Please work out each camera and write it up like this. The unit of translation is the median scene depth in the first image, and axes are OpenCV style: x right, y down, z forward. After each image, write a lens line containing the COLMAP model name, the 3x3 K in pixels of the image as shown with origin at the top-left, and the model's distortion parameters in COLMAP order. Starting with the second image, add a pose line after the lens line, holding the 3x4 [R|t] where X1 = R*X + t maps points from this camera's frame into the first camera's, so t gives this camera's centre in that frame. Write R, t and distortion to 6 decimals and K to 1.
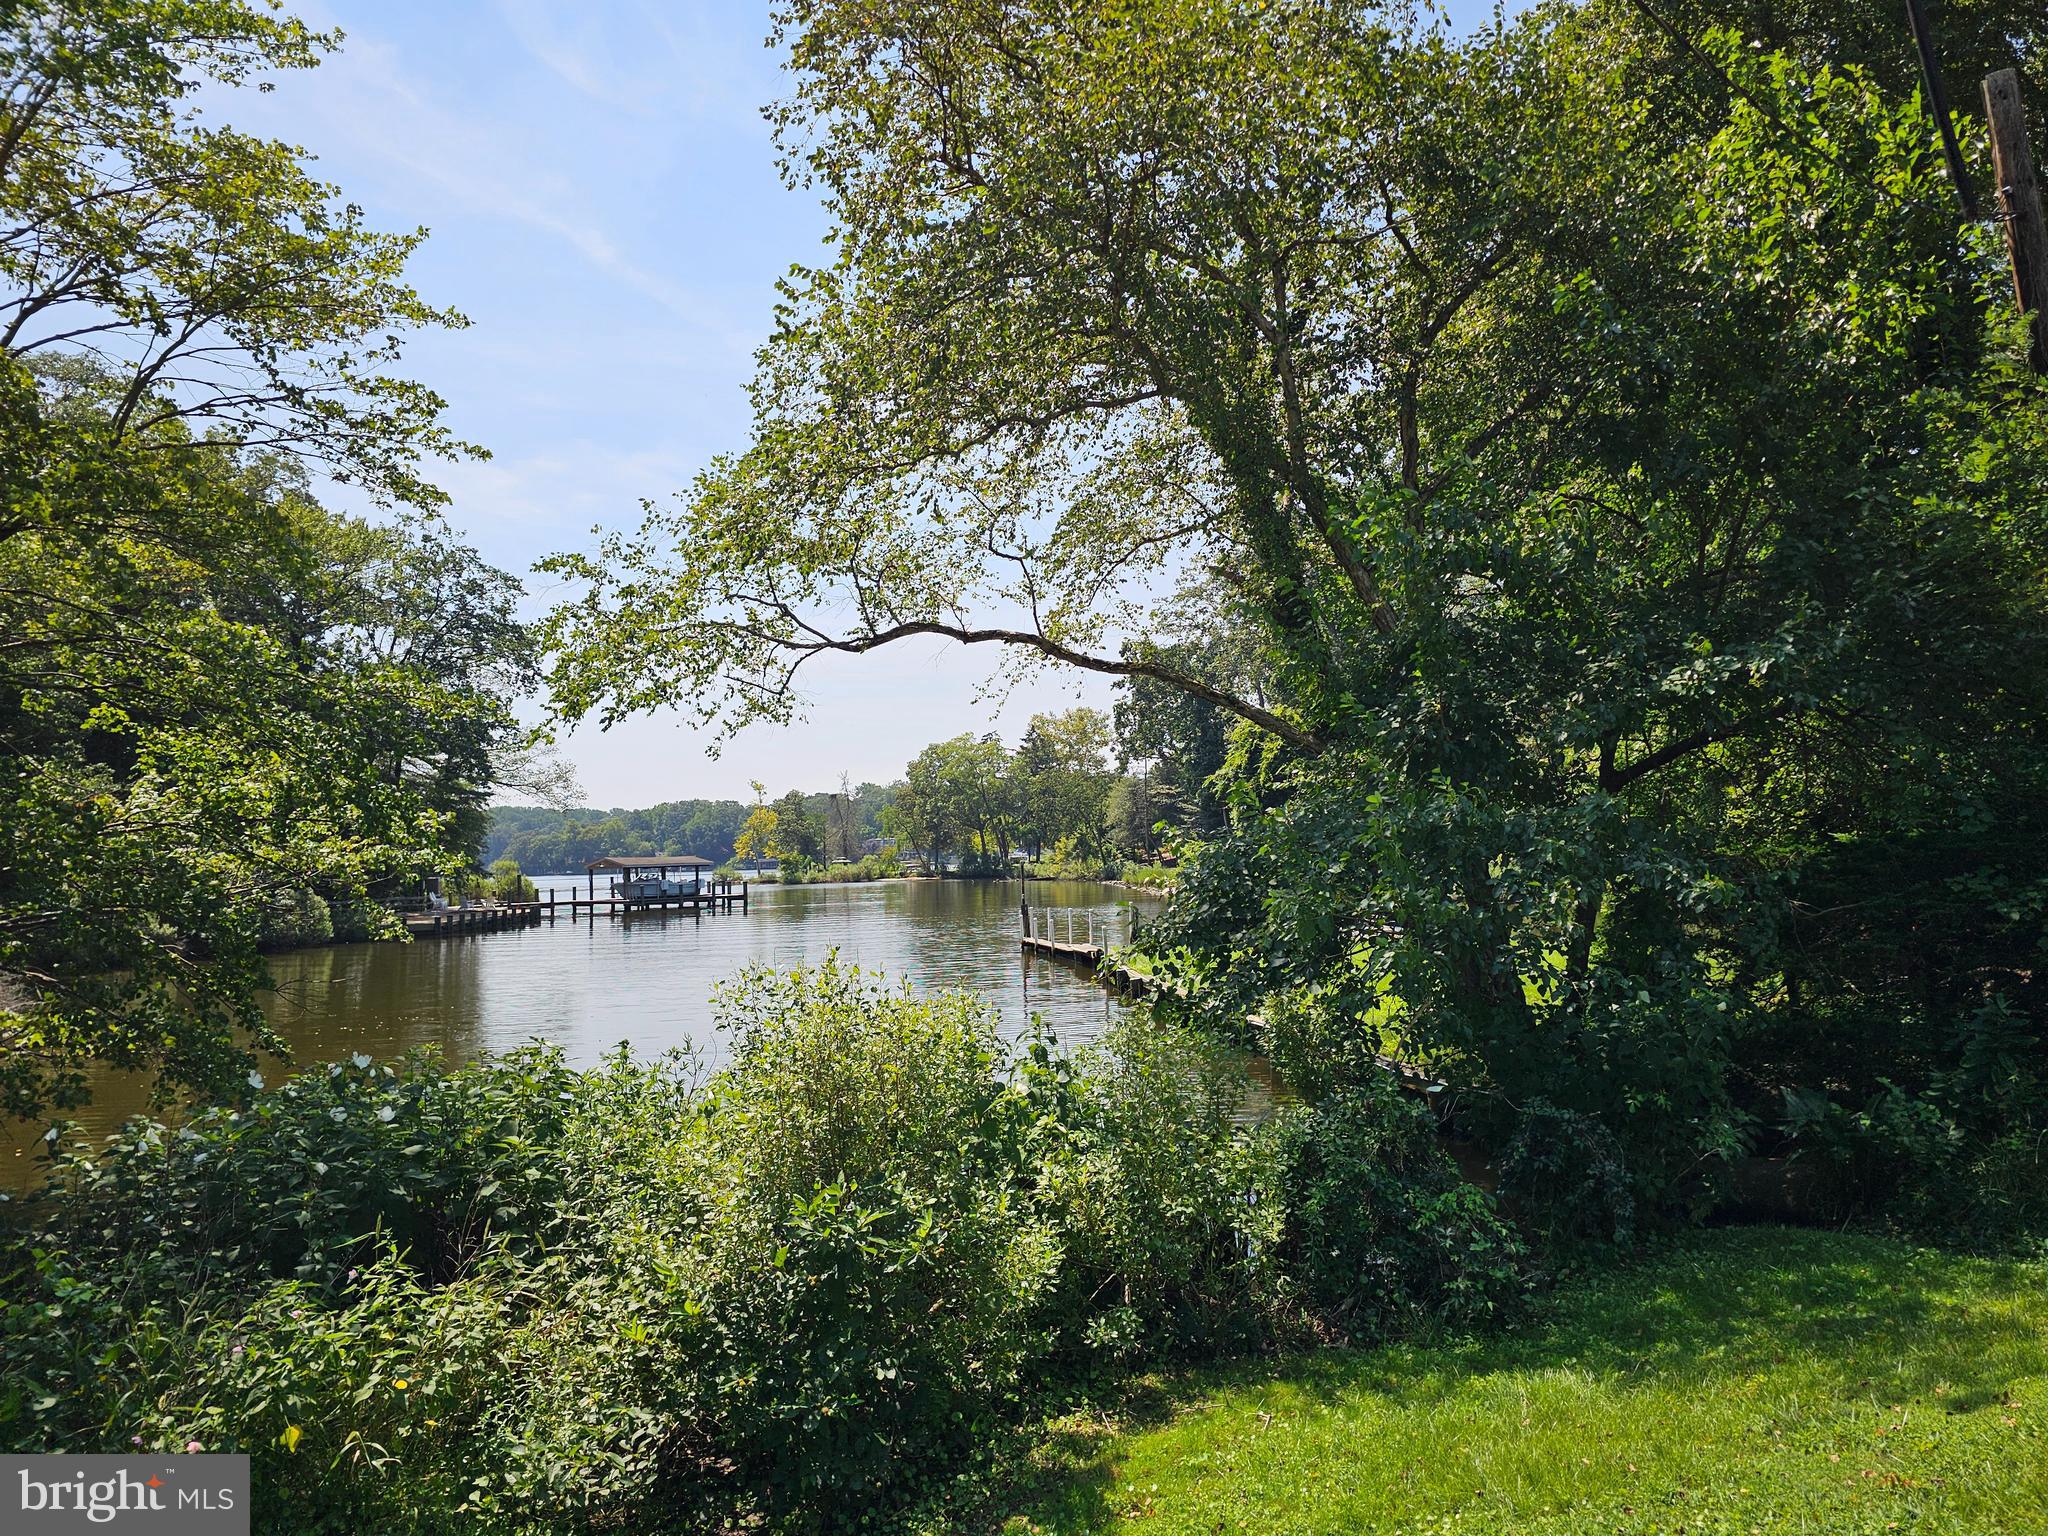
lens RADIAL K [[1216.0, 0, 1027.3], [0, 1216.0, 741.6], [0, 0, 1]] dist [0.041447, -0.000413]
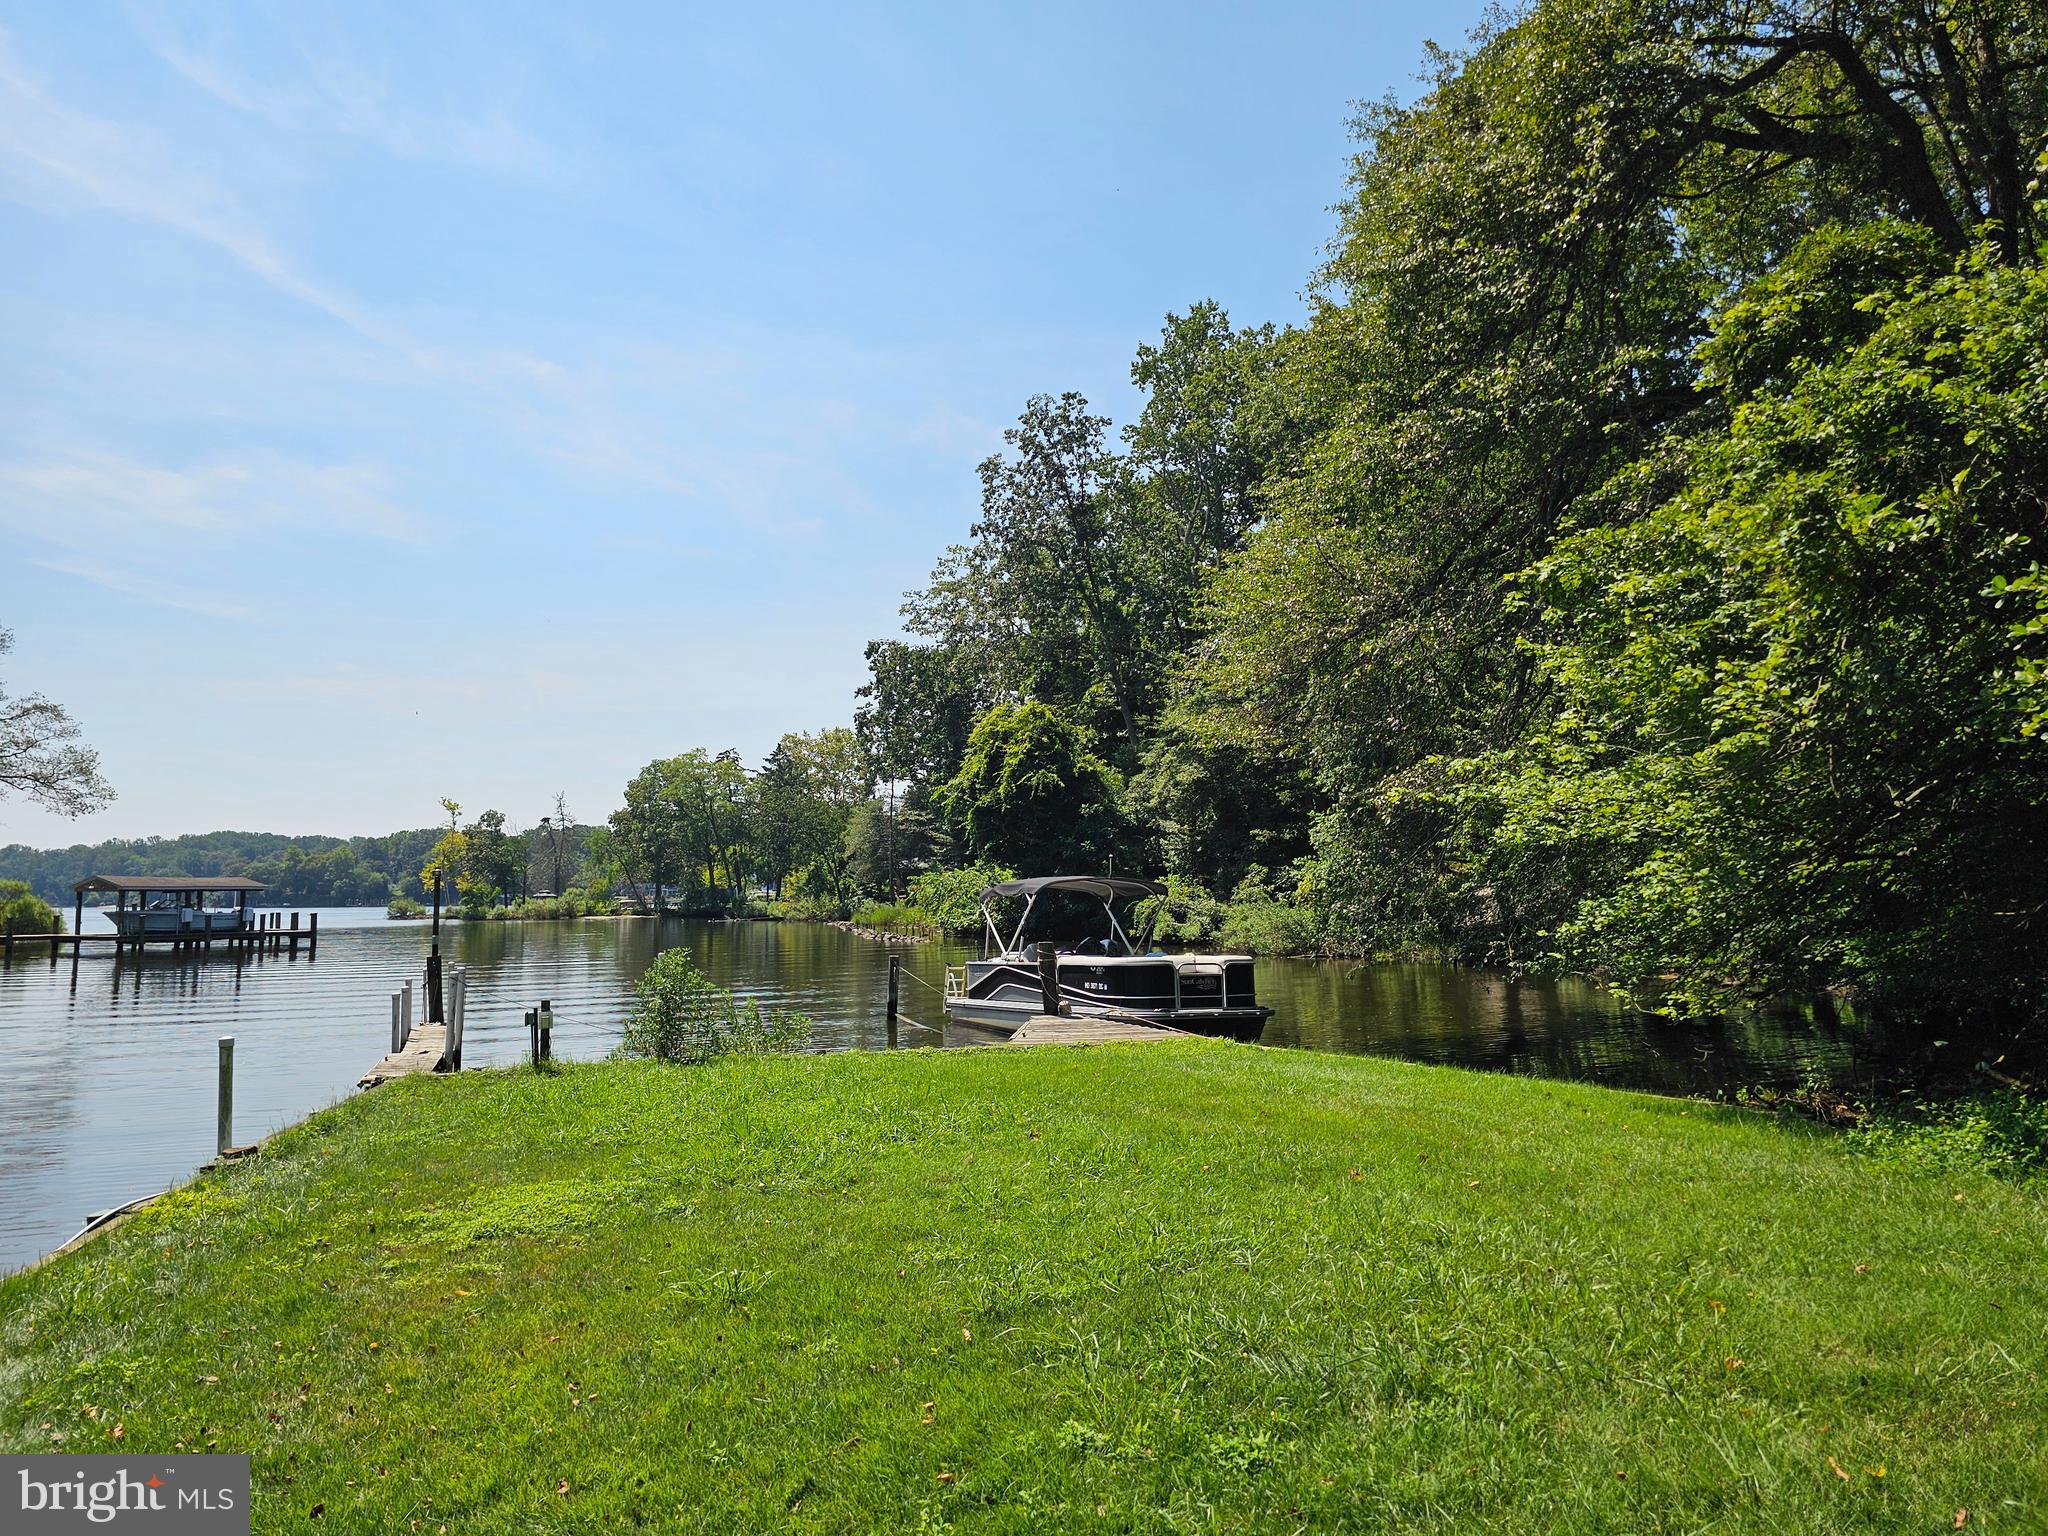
lens RADIAL K [[1237.5, 0, 1021.9], [0, 1237.5, 714.0], [0, 0, 1]] dist [-0.005985, -0.002651]
pose [[0.985329, 0.041025, 0.165664, 0.038836], [-0.031893, 0.997841, -0.057410, 0.014678], [-0.167661, 0.051285, 0.984510, 0.116352]]
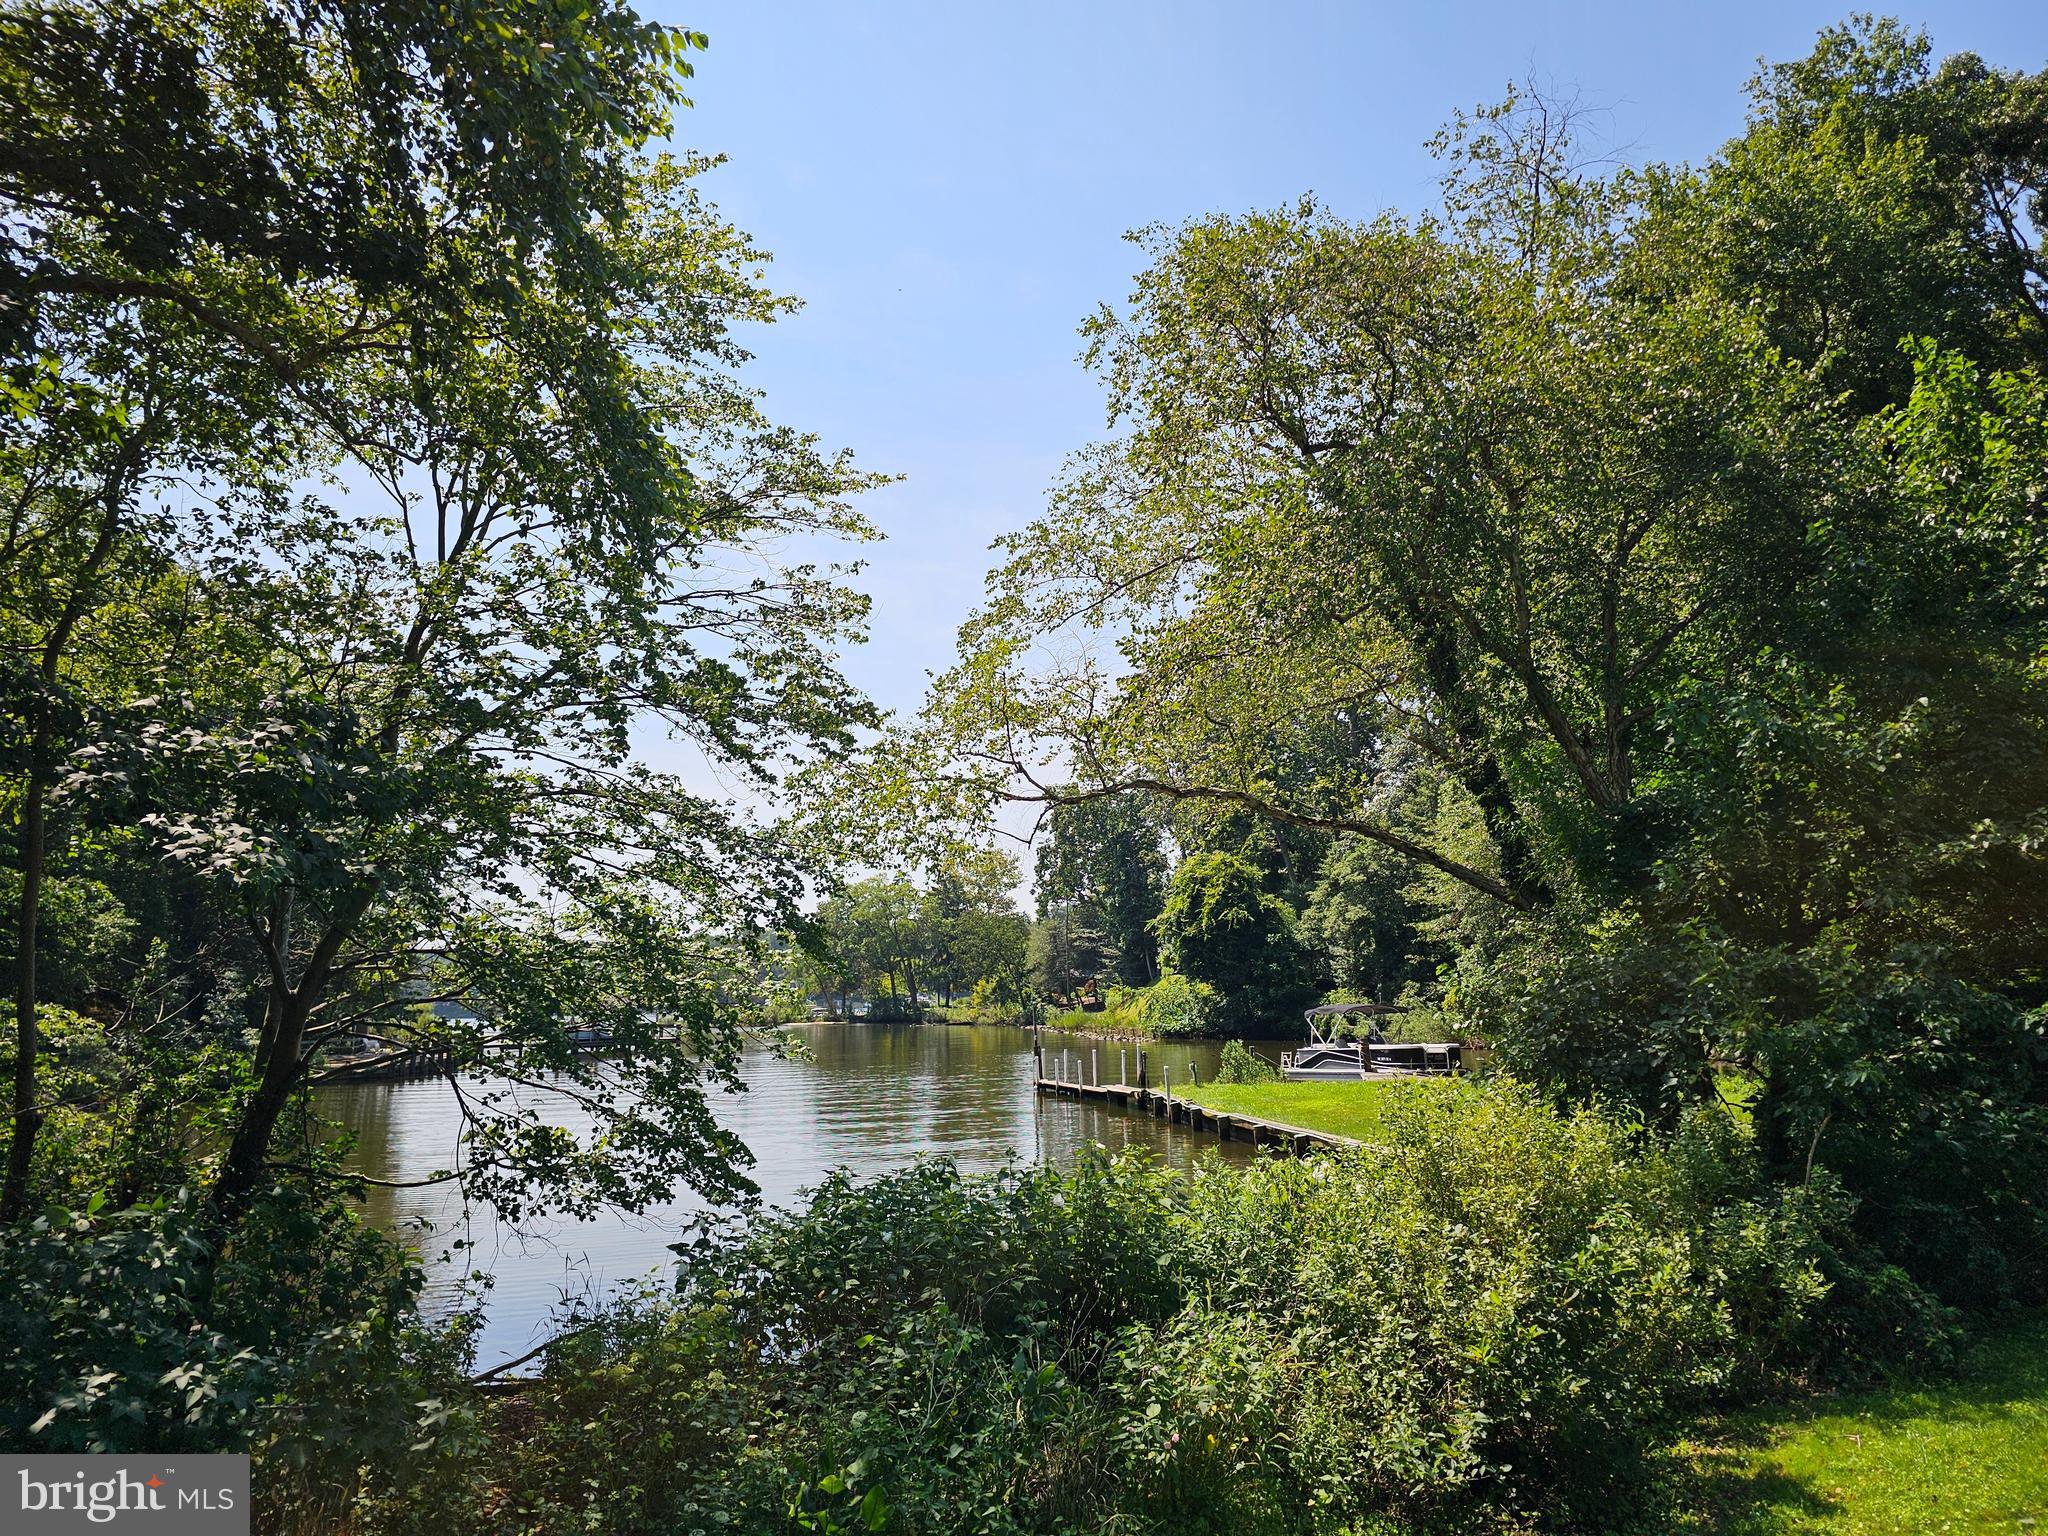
lens RADIAL K [[1216.0, 0, 1027.3], [0, 1216.0, 741.6], [0, 0, 1]] dist [0.041447, -0.000413]
pose [[0.995606, 0.024872, 0.090283, -0.028515], [-0.014276, 0.993126, -0.116172, -0.000150], [-0.092552, 0.114373, 0.989117, -0.010269]]
